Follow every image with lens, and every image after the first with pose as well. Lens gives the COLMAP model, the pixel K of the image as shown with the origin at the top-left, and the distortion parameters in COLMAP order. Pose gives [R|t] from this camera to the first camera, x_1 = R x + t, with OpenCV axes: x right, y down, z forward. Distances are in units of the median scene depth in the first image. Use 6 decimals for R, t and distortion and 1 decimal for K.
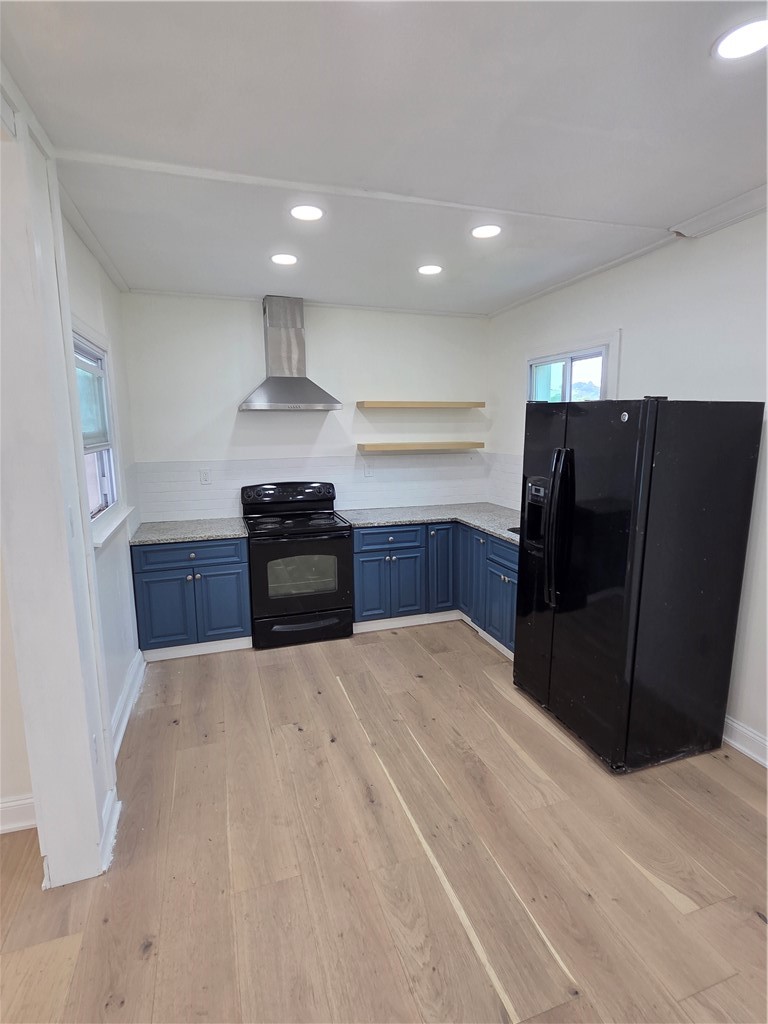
lens RADIAL K [[528.5, 0, 392.8], [0, 528.5, 509.7], [0, 0, 1]] dist [0.002171, -0.001137]
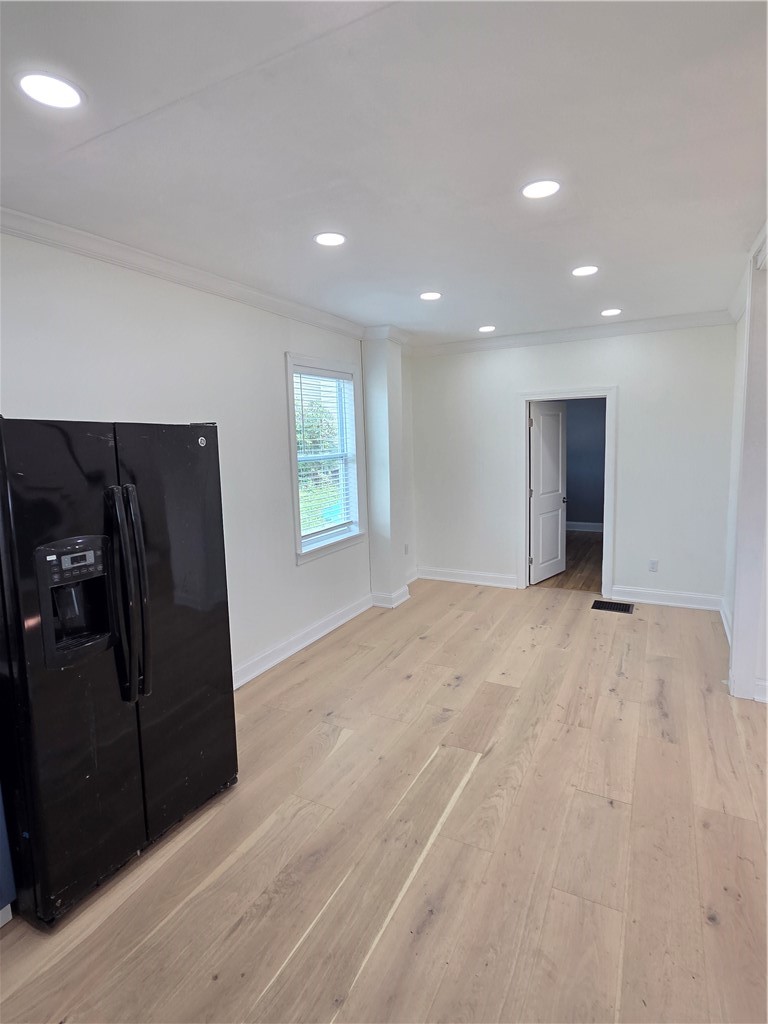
lens RADIAL K [[528.5, 0, 384.6], [0, 528.5, 503.9], [0, 0, 1]] dist [0.002171, -0.001137]
pose [[-0.683894, -0.063334, 0.726827, -0.376027], [0.153879, 0.961293, 0.228555, -0.164261], [-0.713169, 0.268151, -0.647677, 0.991920]]
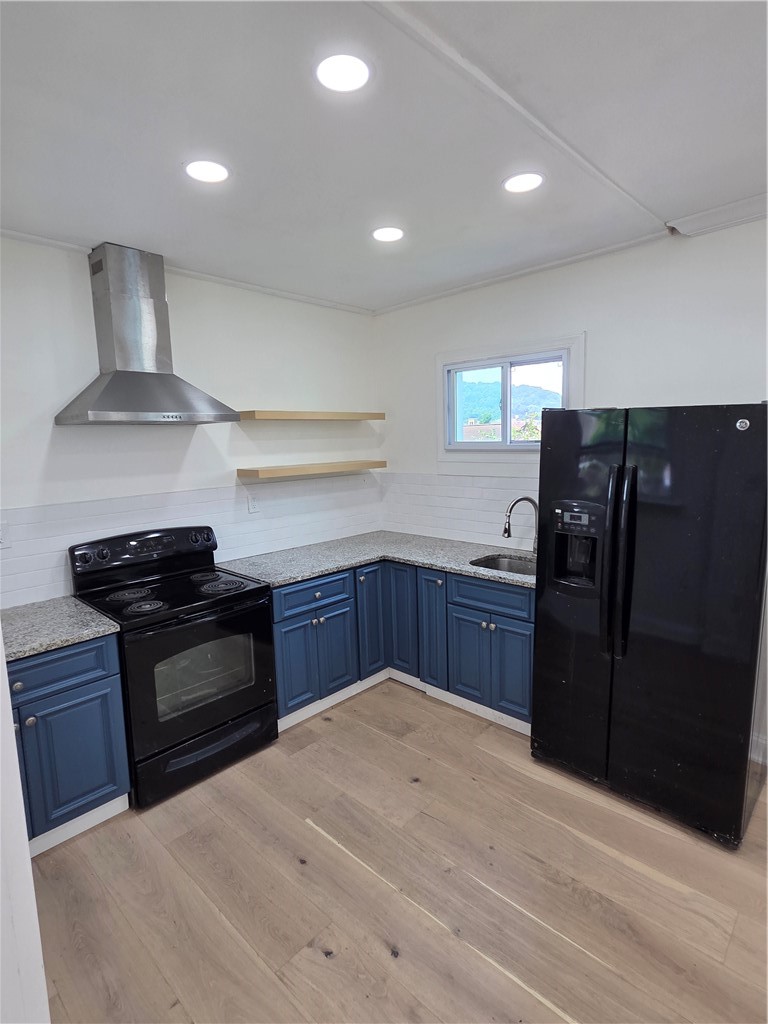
lens RADIAL K [[528.5, 0, 391.5], [0, 528.5, 505.1], [0, 0, 1]] dist [0.002171, -0.001137]
pose [[0.883576, -0.077004, 0.461913, -0.304693], [0.093971, 0.995479, -0.013801, -0.062316], [-0.458762, 0.055601, 0.886818, 0.360636]]
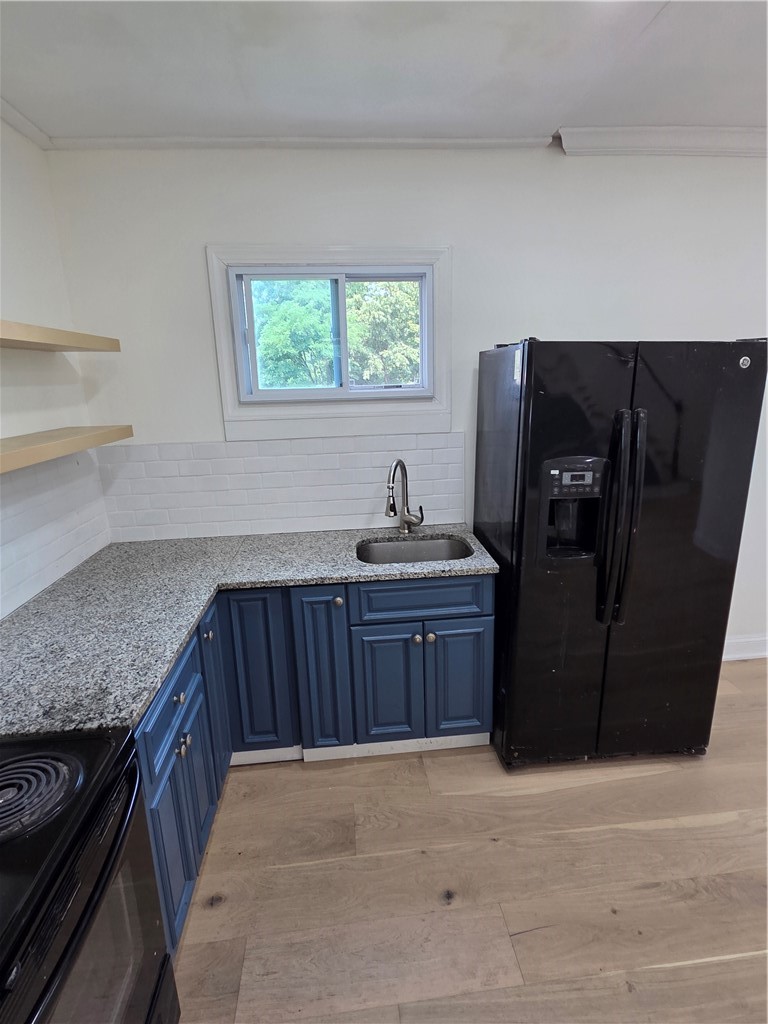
lens RADIAL K [[528.5, 0, 396.2], [0, 528.5, 512.6], [0, 0, 1]] dist [0.002171, -0.001137]
pose [[0.218964, -0.240196, 0.945706, -0.361073], [0.177095, 0.962912, 0.203562, -0.148286], [-0.959527, 0.122907, 0.253381, 0.926508]]
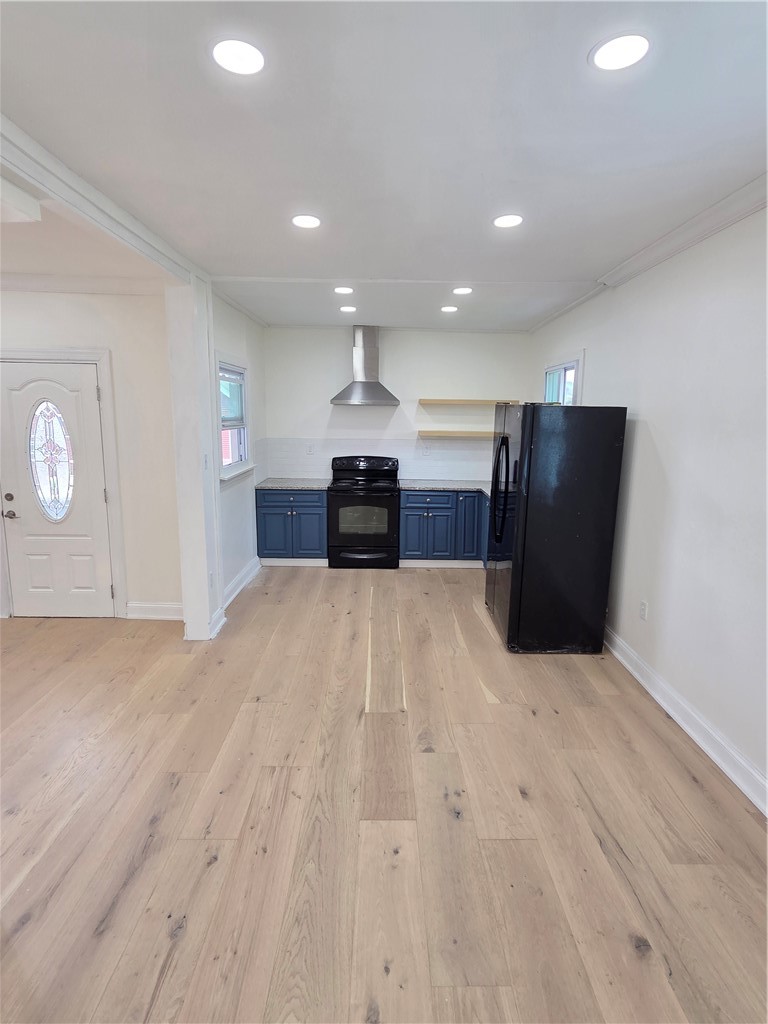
lens RADIAL K [[528.5, 0, 386.8], [0, 528.5, 498.6], [0, 0, 1]] dist [0.002171, -0.001137]
pose [[0.948666, 0.069707, -0.308502, 0.392654], [-0.069764, 0.997504, 0.010862, 0.054620], [0.308490, 0.011218, 0.951162, -0.411869]]
